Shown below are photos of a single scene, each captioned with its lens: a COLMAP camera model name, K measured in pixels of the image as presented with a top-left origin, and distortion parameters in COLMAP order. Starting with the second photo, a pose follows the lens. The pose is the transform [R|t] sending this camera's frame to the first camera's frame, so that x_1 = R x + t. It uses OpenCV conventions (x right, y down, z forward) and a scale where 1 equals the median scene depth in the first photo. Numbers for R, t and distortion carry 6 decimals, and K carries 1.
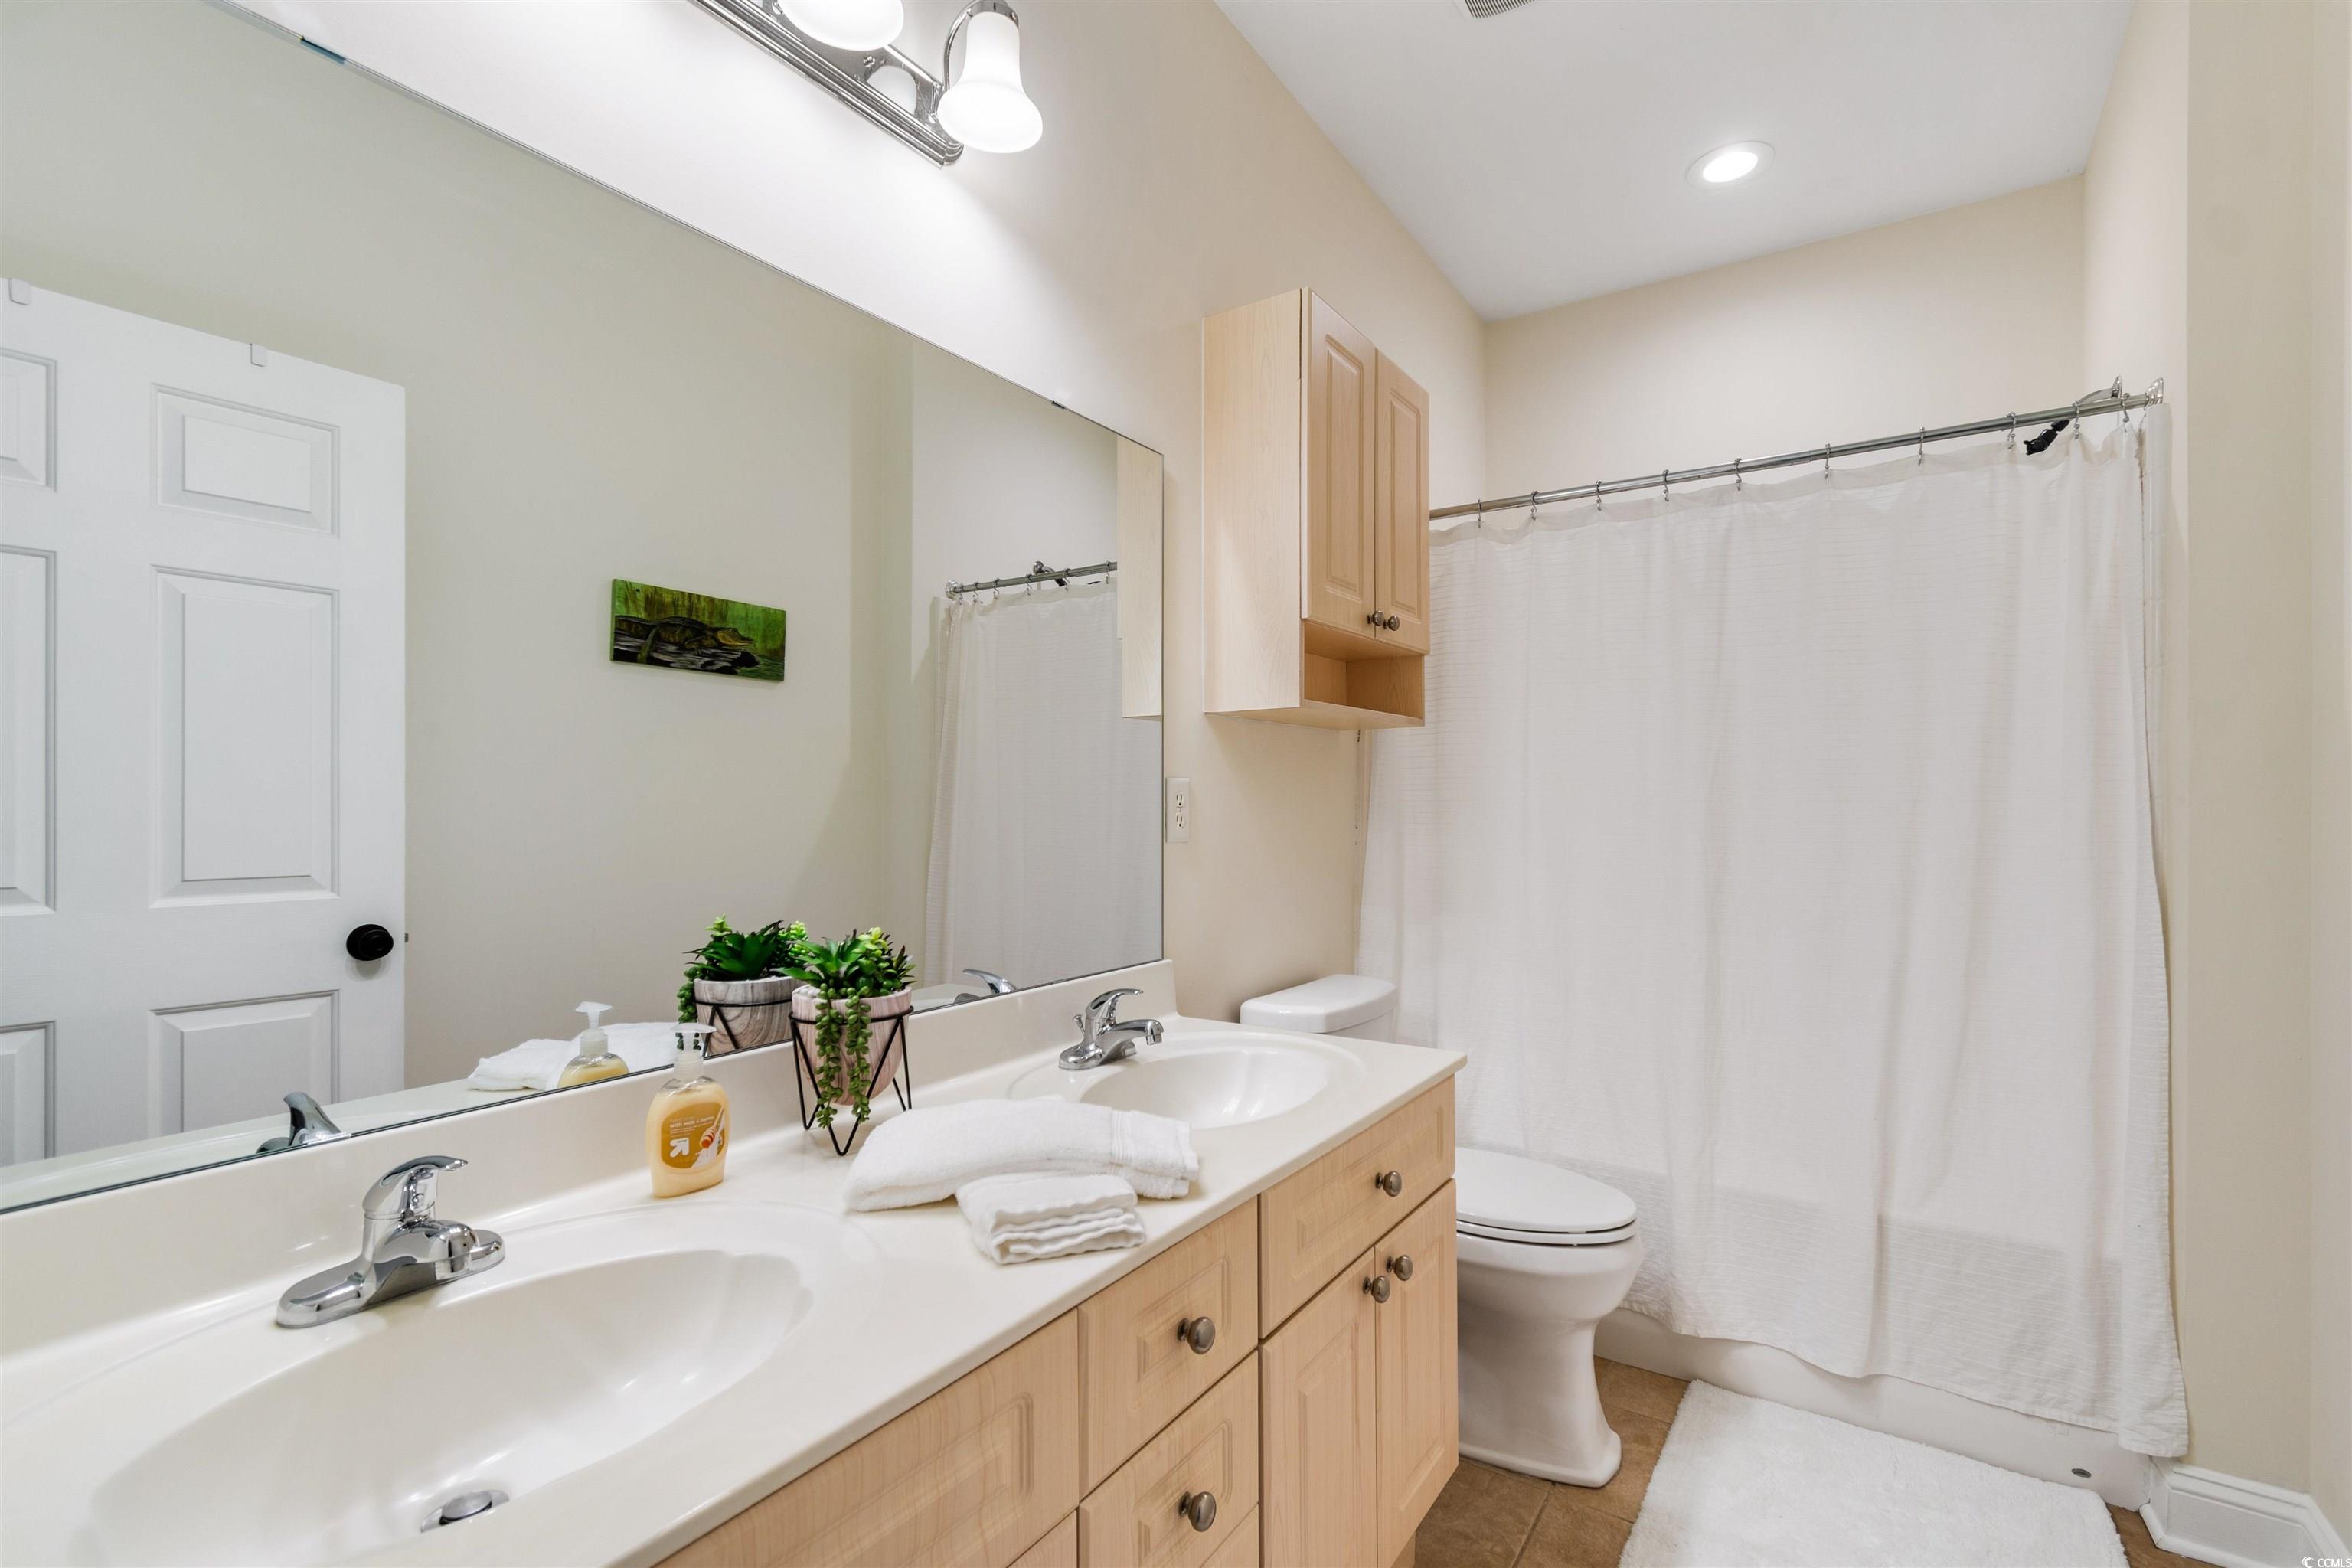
lens RADIAL K [[1040.9, 0, 1182.7], [0, 1040.9, 797.2], [0, 0, 1]] dist [0.009895, -0.004636]
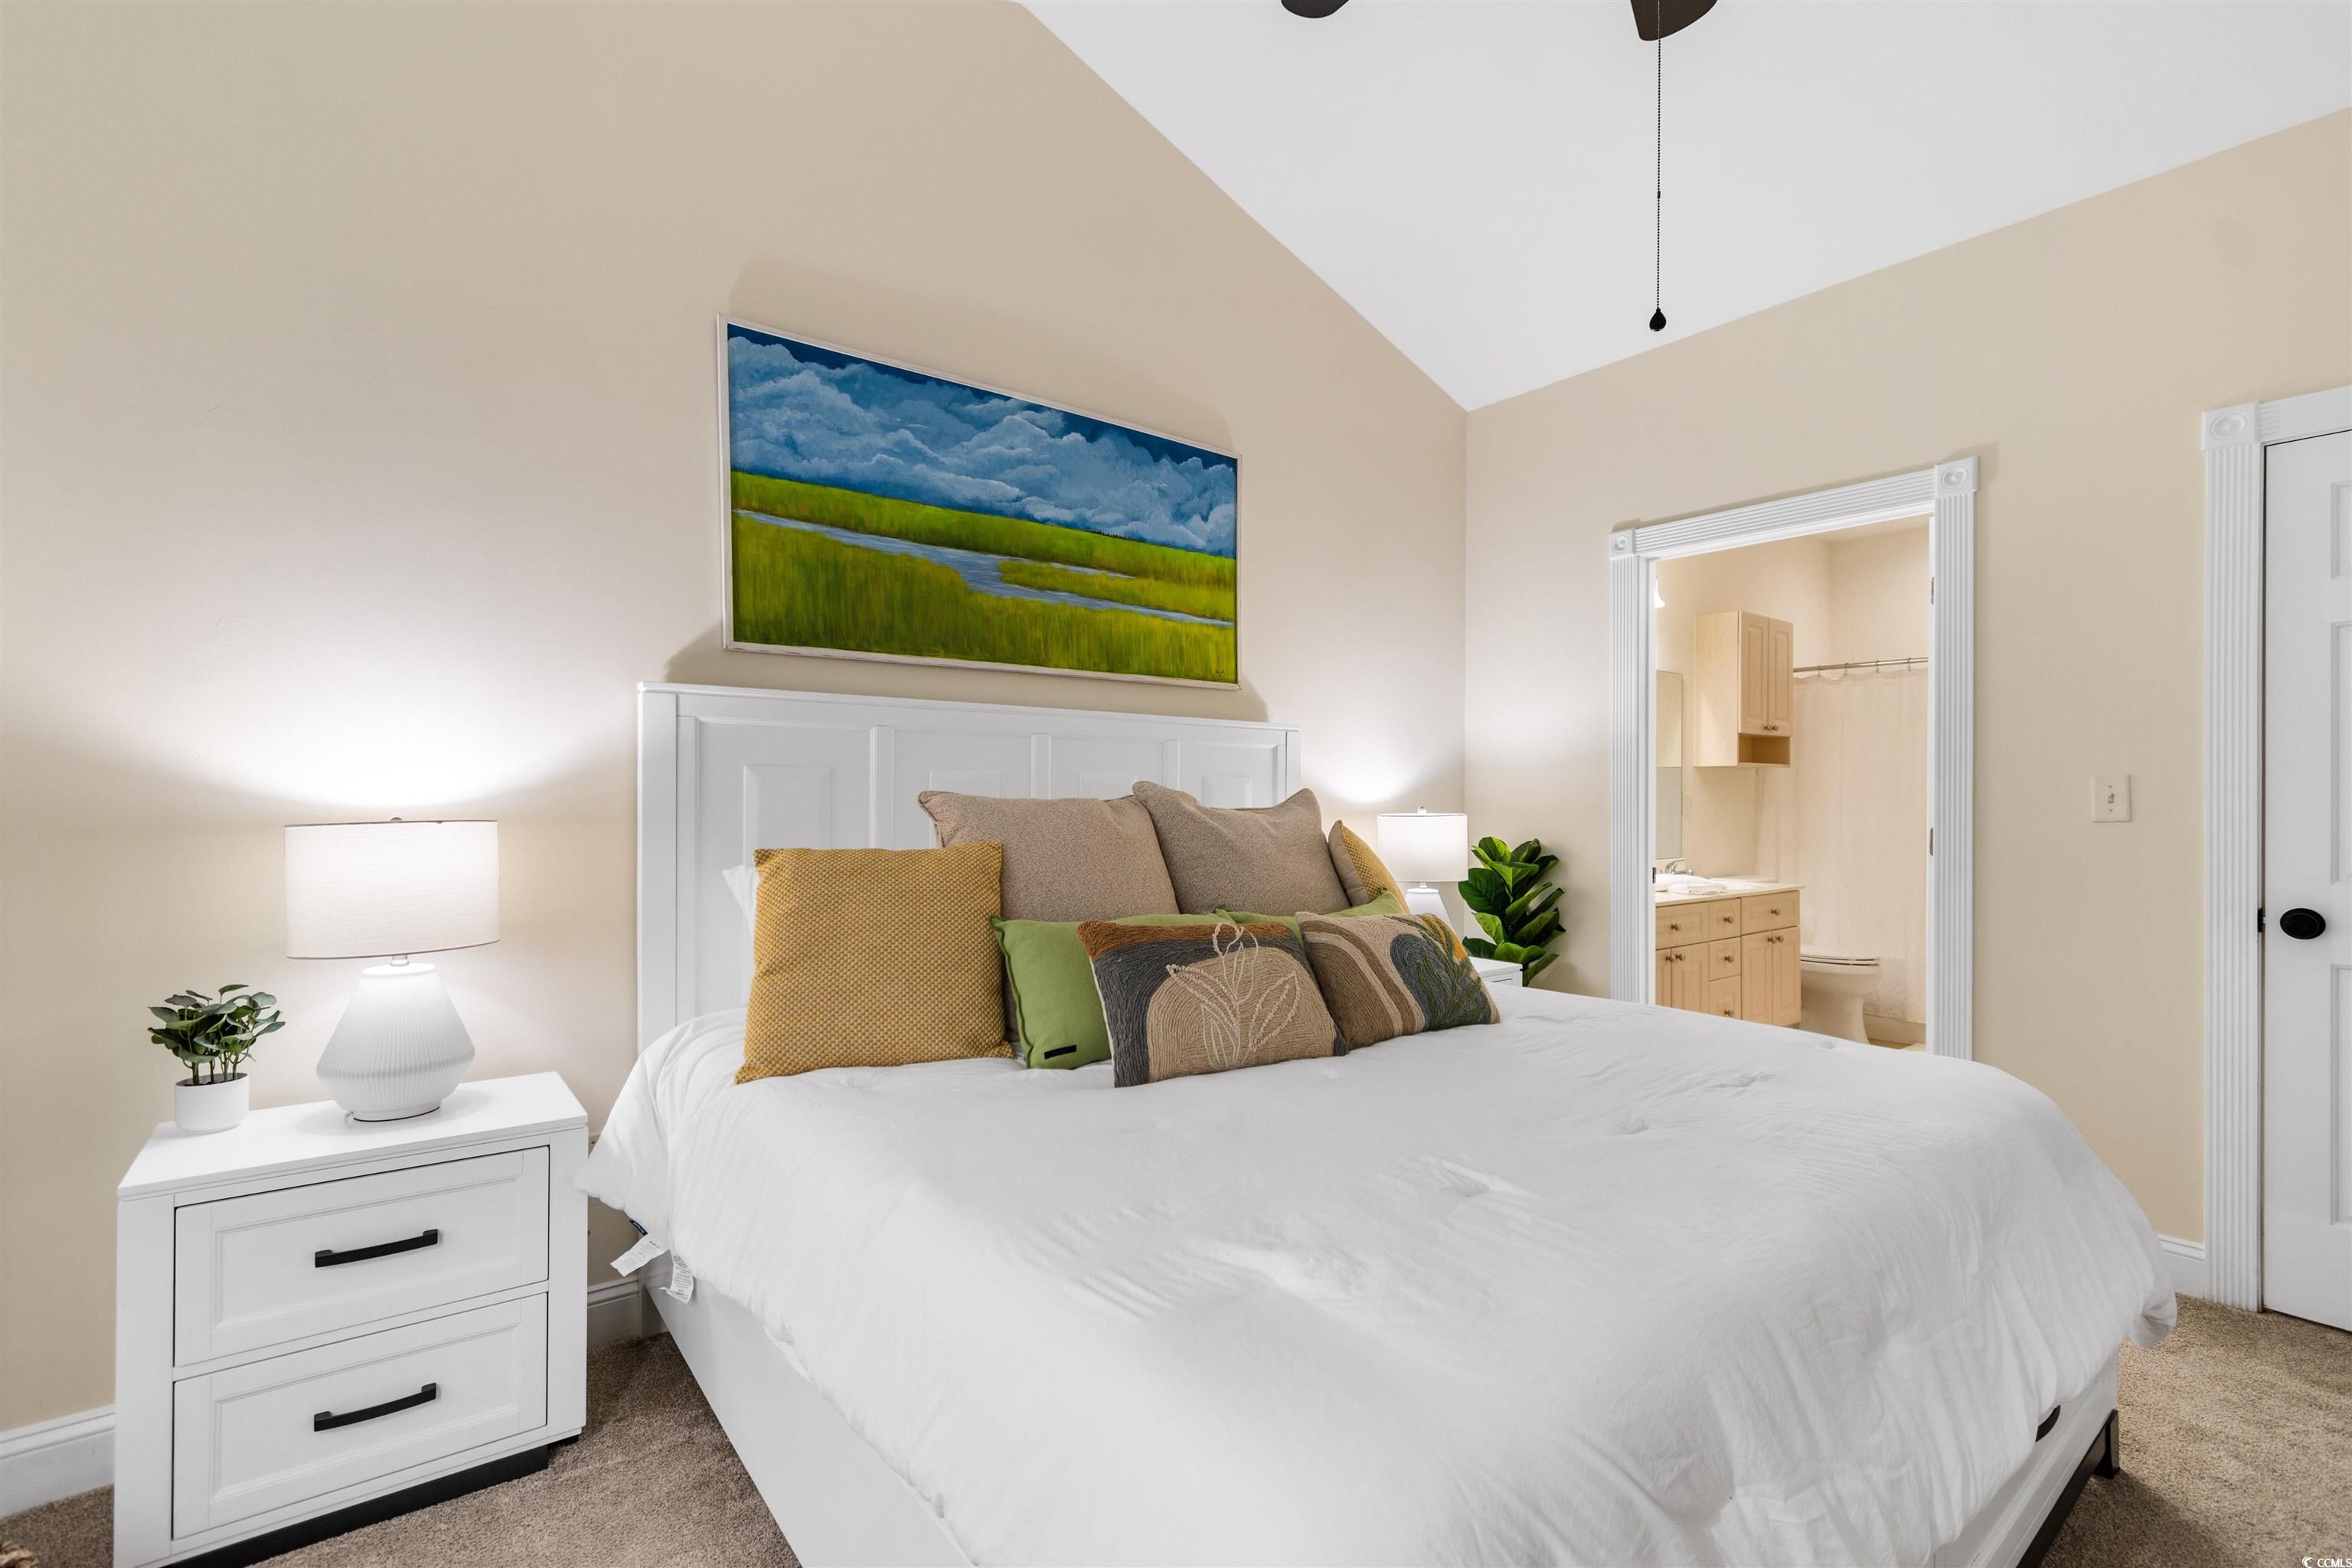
lens RADIAL K [[1040.9, 0, 1174.6], [0, 1040.9, 800.5], [0, 0, 1]] dist [0.009895, -0.004636]
pose [[0.952304, 0.003956, -0.305125, -0.392656], [-0.004650, 0.999988, -0.001548, 0.014836], [0.305115, 0.002893, 0.952311, -1.761234]]
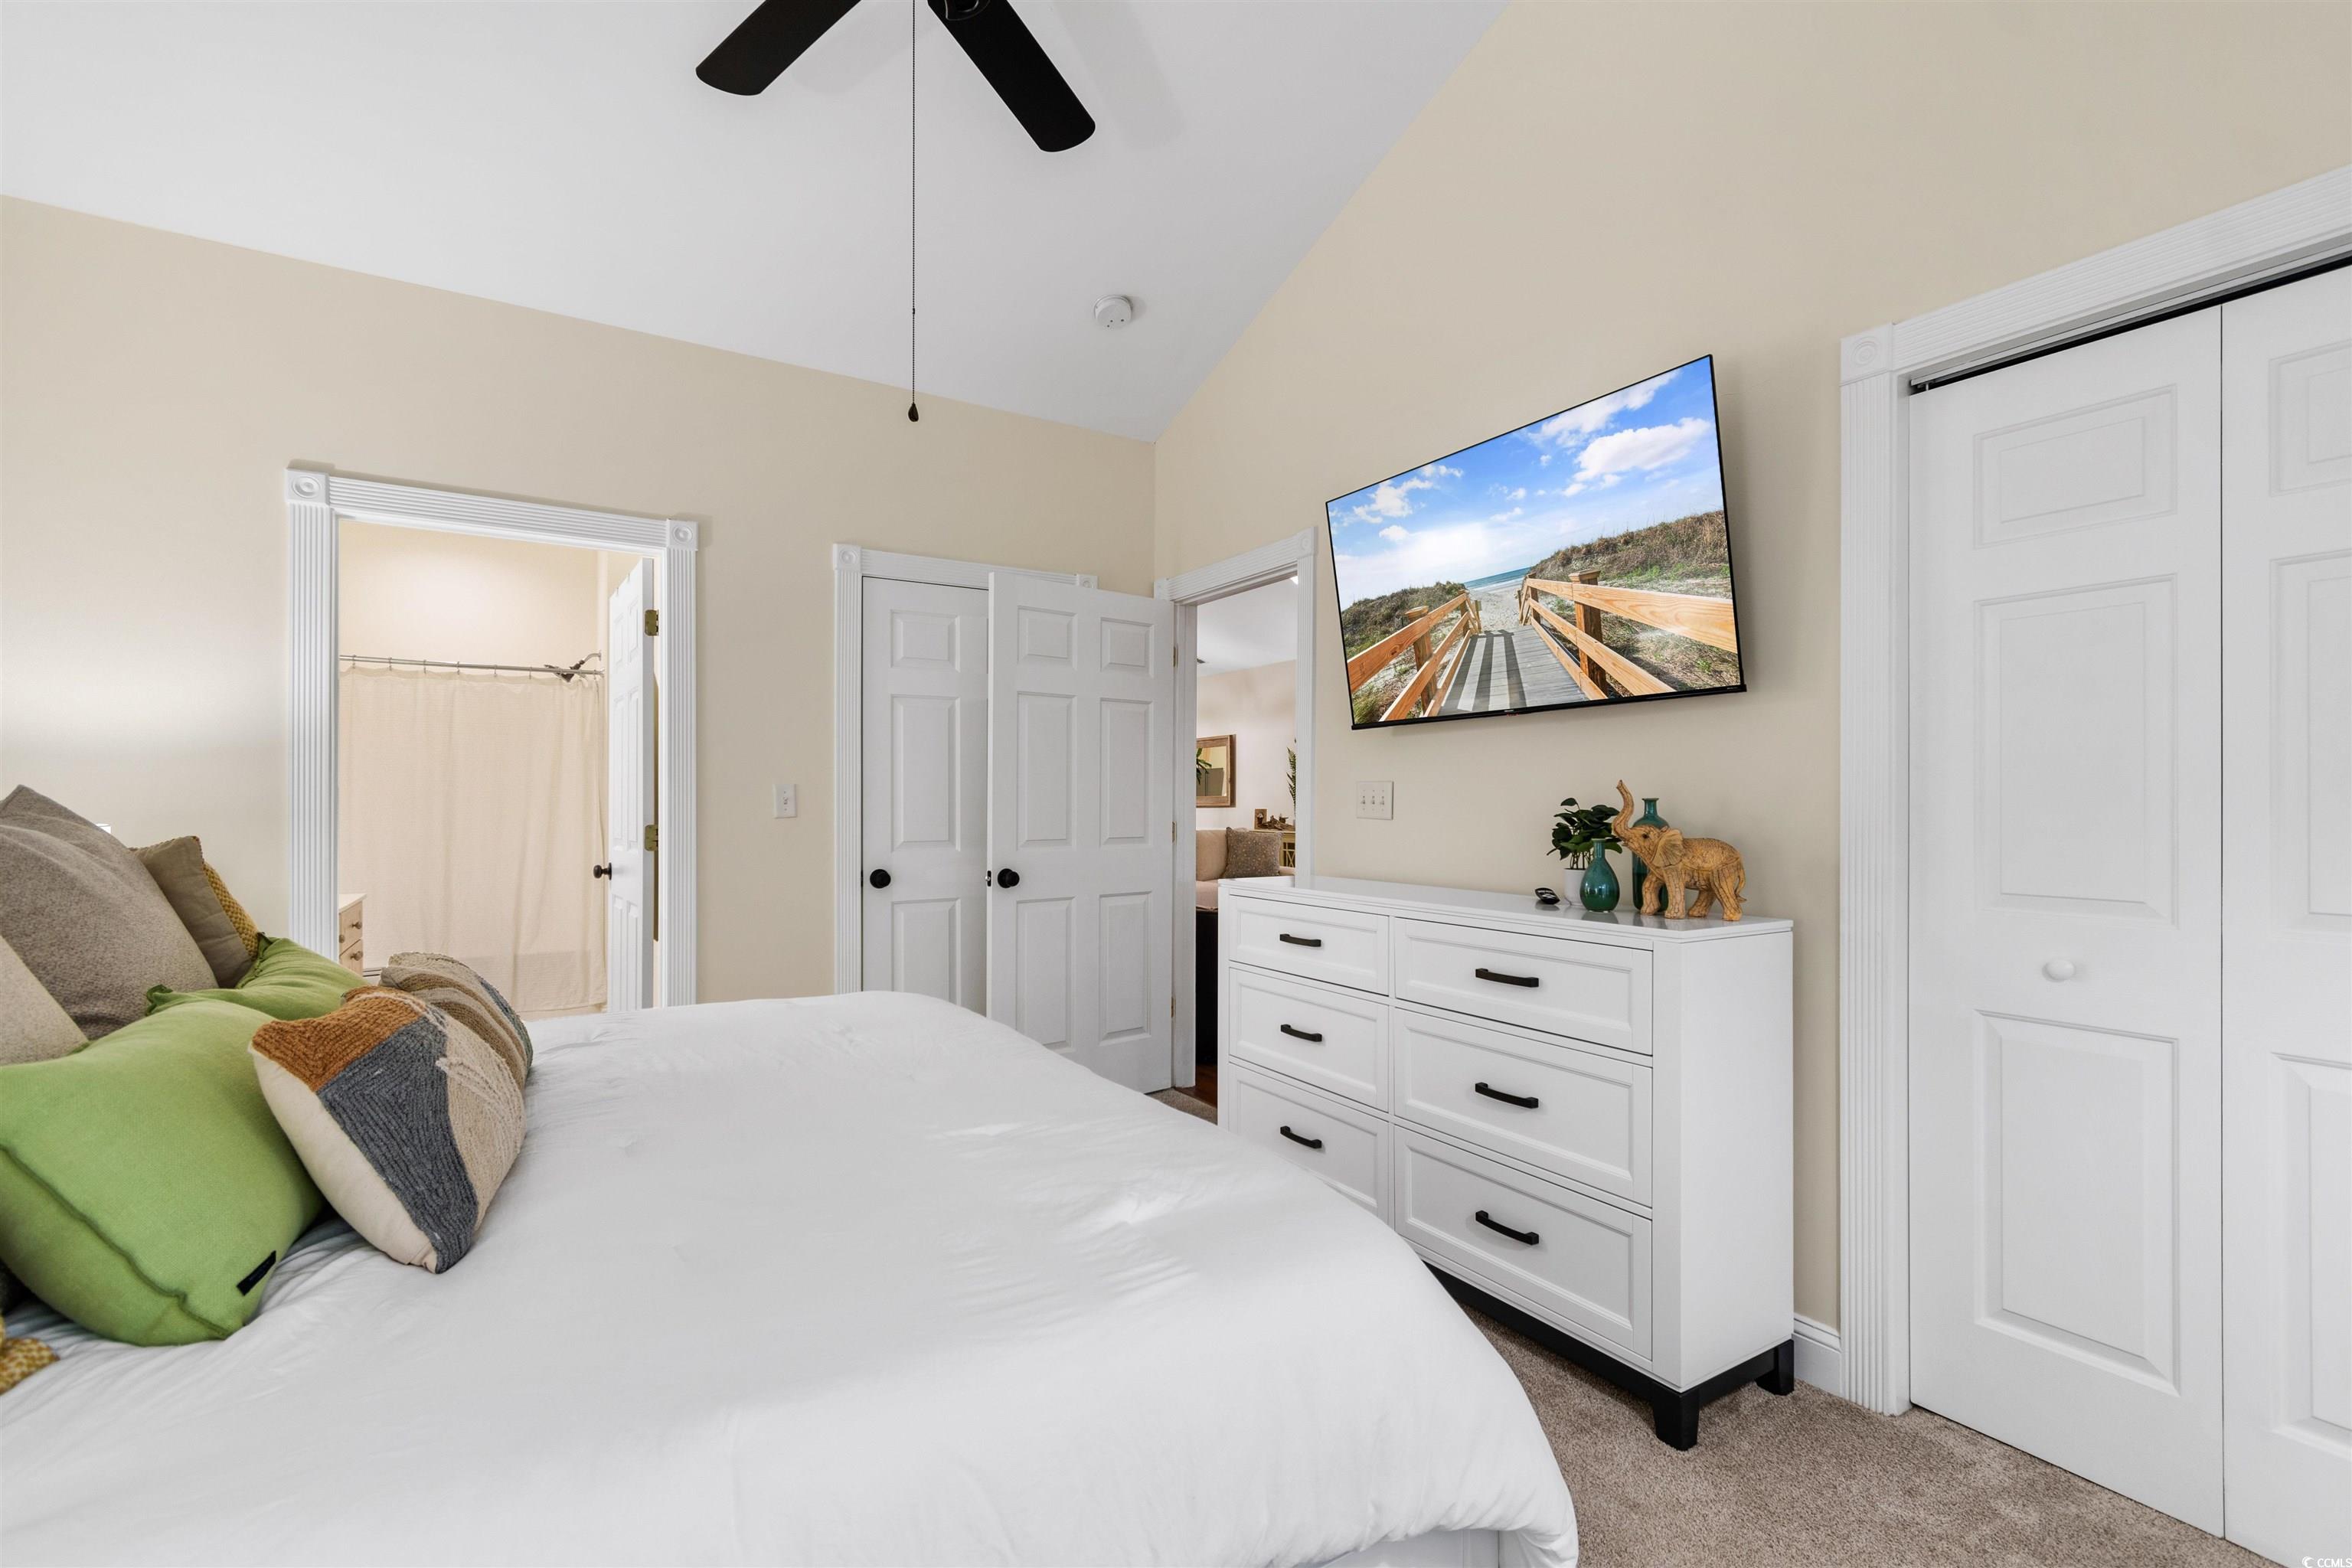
lens RADIAL K [[1040.9, 0, 1173.1], [0, 1040.9, 801.1], [0, 0, 1]] dist [0.009895, -0.004636]
pose [[0.416601, 0.002528, 0.909086, -0.995695], [0.001379, 0.999993, -0.003413, 0.012089], [-0.909088, 0.002675, 0.416595, -1.541614]]
